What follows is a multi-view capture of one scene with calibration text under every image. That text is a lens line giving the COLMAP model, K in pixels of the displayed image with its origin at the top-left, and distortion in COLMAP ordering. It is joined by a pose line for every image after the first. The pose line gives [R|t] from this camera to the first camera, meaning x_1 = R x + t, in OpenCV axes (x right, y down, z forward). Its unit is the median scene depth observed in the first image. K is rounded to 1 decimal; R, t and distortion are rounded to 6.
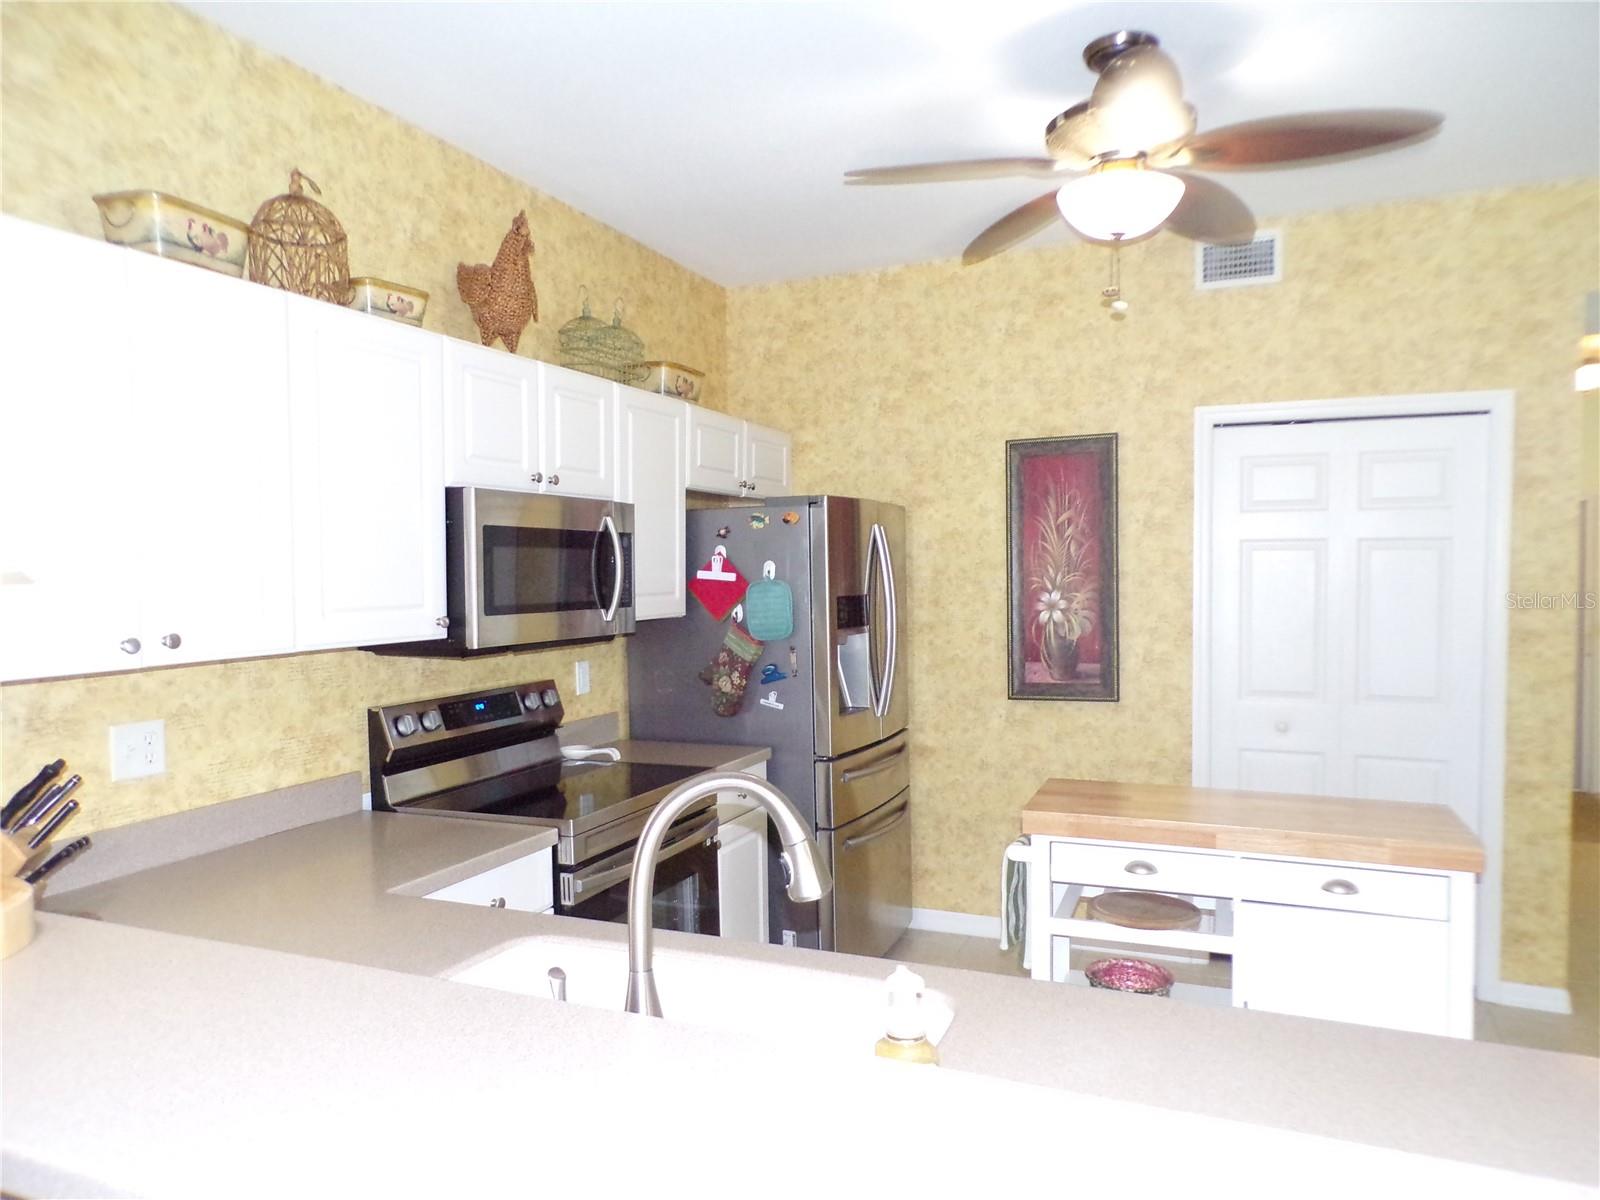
lens RADIAL K [[1056.1, 0, 798.3], [0, 1056.1, 609.3], [0, 0, 1]] dist [-0.015845, 0.020688]
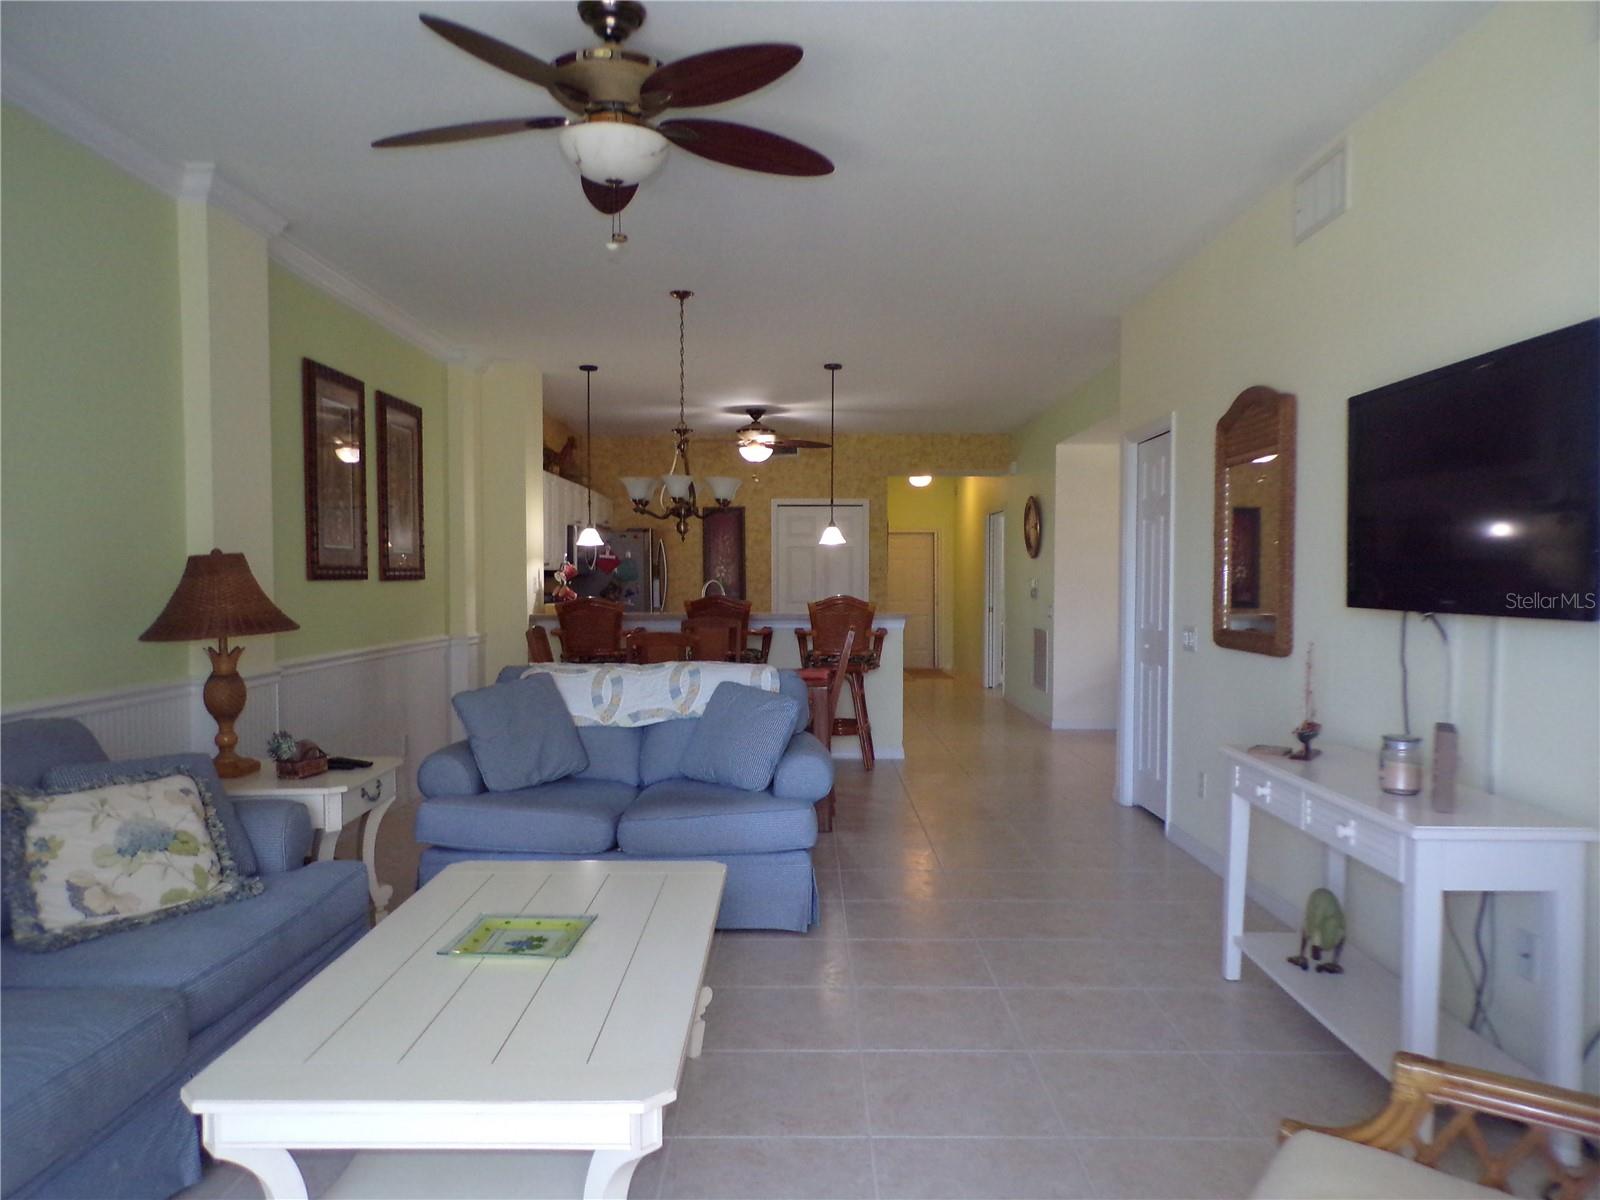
lens RADIAL K [[1086.7, 0, 796.0], [0, 1086.7, 605.7], [0, 0, 1]] dist [0.001346, 0.003900]
pose [[0.918195, -0.004313, 0.396104, -0.722733], [0.012705, 0.999747, -0.018565, 0.148268], [-0.395924, 0.022078, 0.918018, -1.701879]]
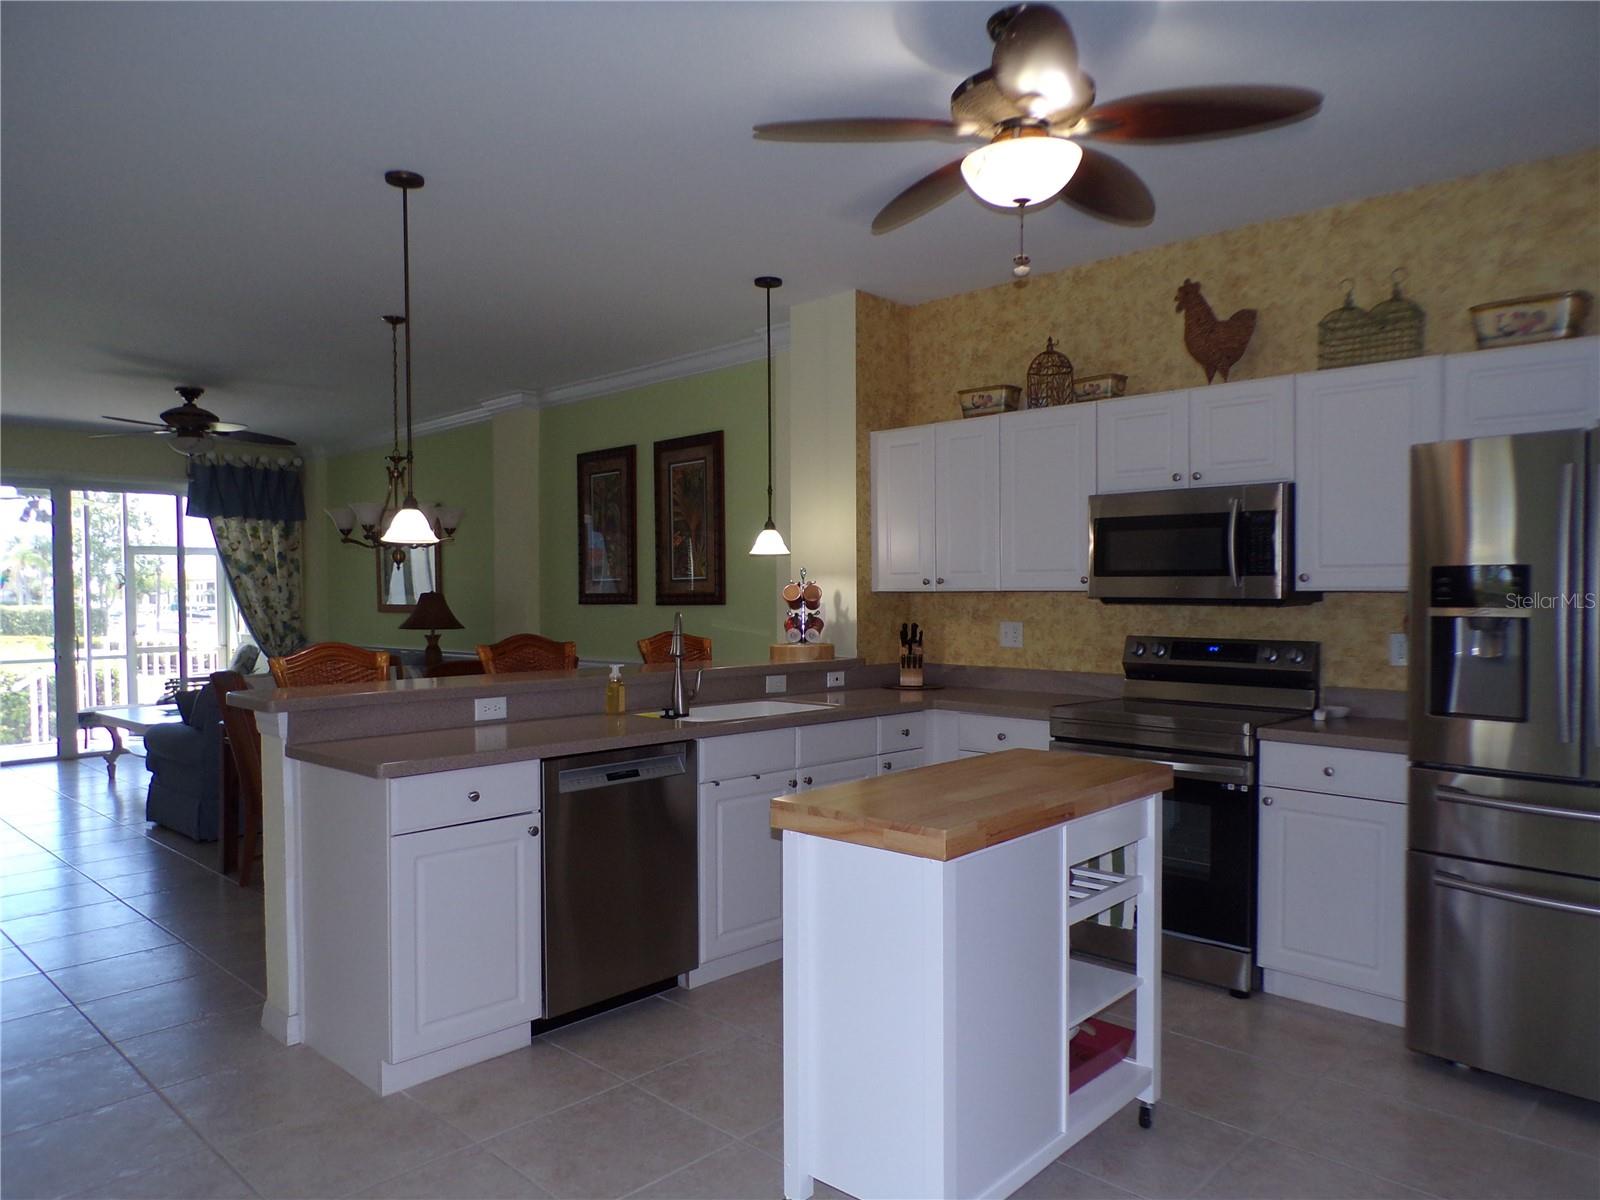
lens RADIAL K [[1090.1, 0, 857.7], [0, 1090.1, 613.7], [0, 0, 1]] dist [-0.032277, 0.005371]
pose [[-0.325835, 0.031515, -0.944901, 0.933364], [-0.031860, 0.998511, 0.044290, 0.000586], [0.944890, 0.044535, -0.324346, 0.834236]]
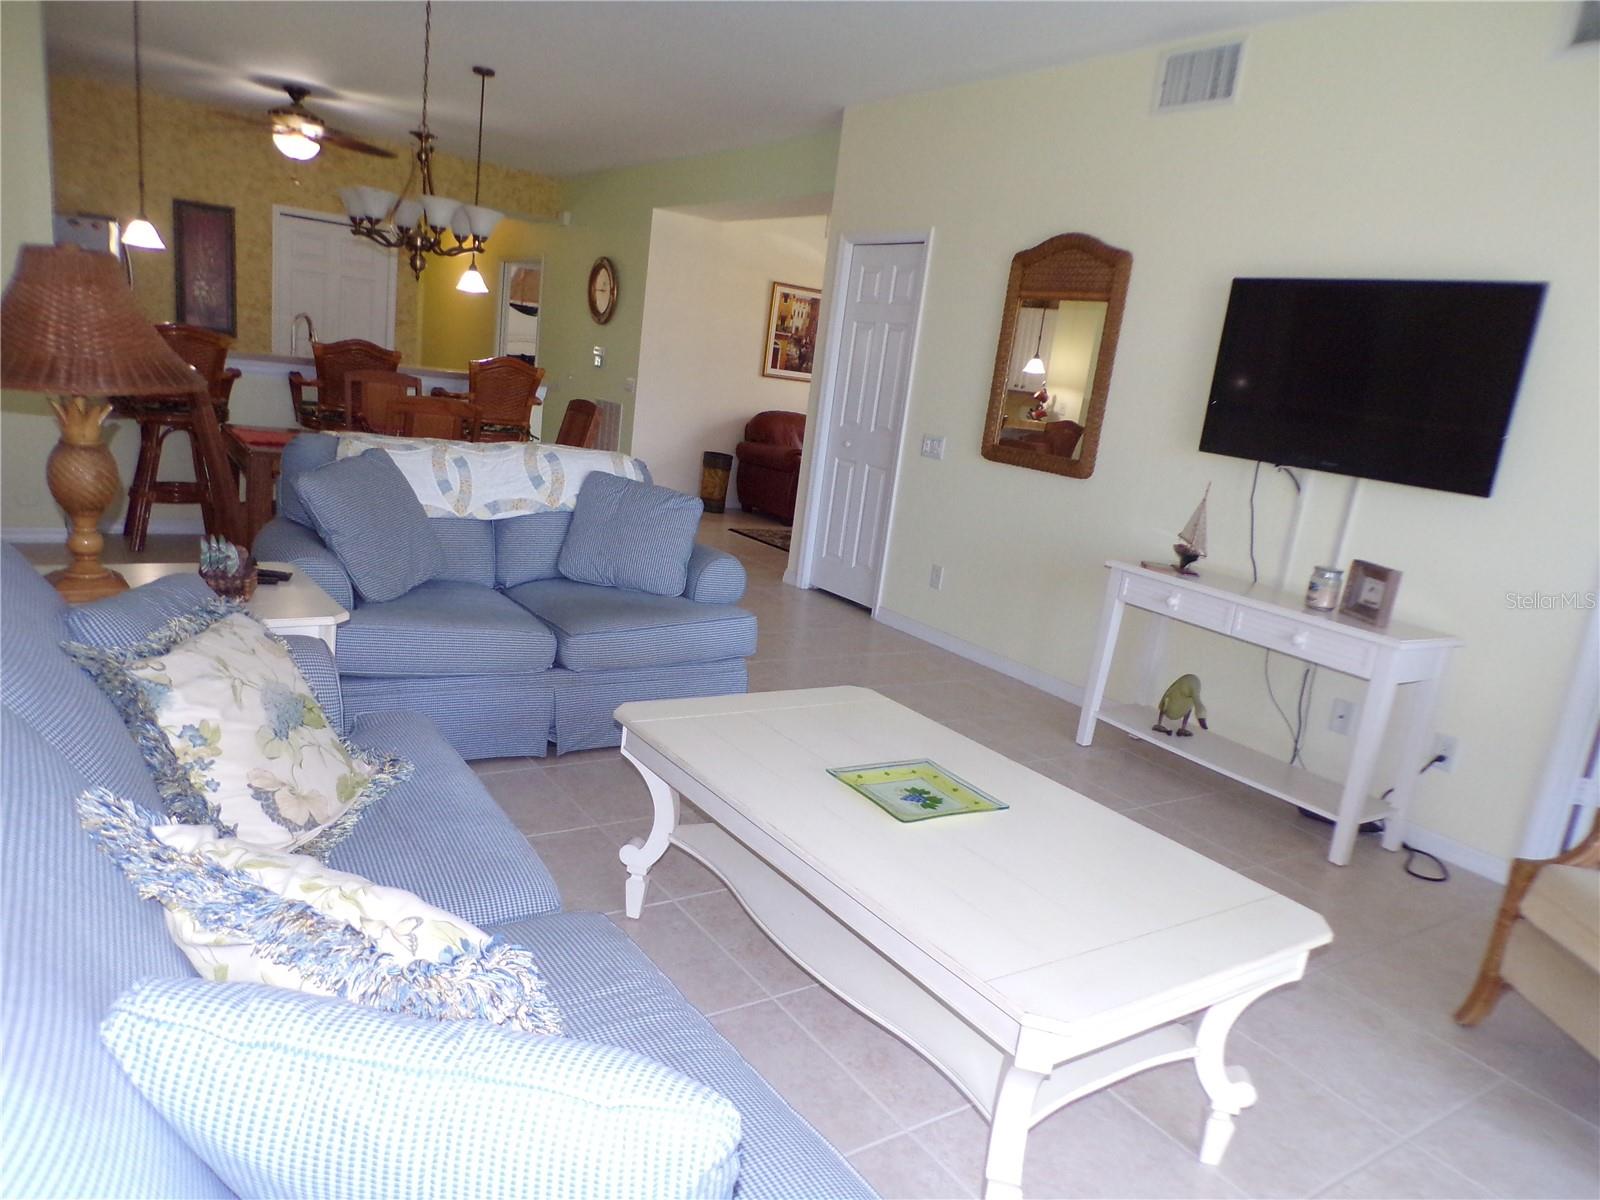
lens RADIAL K [[1098.0, 0, 795.1], [0, 1098.0, 634.3], [0, 0, 1]] dist [-0.054137, 0.063407]
pose [[0.525437, -0.132547, 0.840445, -1.132768], [-0.087653, 0.974102, 0.208426, 0.124501], [-0.846305, -0.183183, 0.500211, -1.298516]]
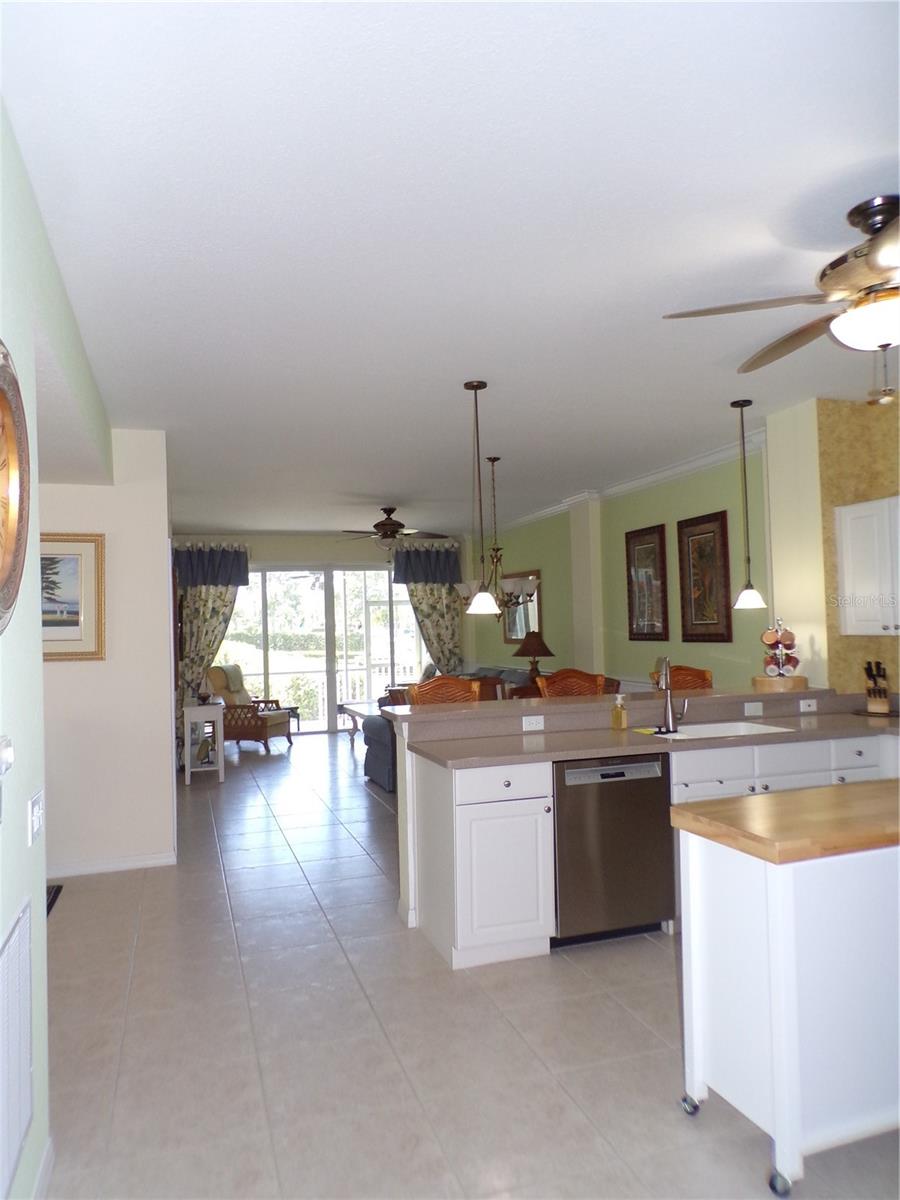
lens RADIAL K [[823.5, 0, 427.1], [0, 823.5, 598.1], [0, 0, 1]] dist [-0.054137, 0.063407]
pose [[-0.765039, 0.009035, -0.643920, 0.945291], [0.004238, 0.999951, 0.008995, -0.038649], [0.643970, 0.004152, -0.765040, 0.961848]]
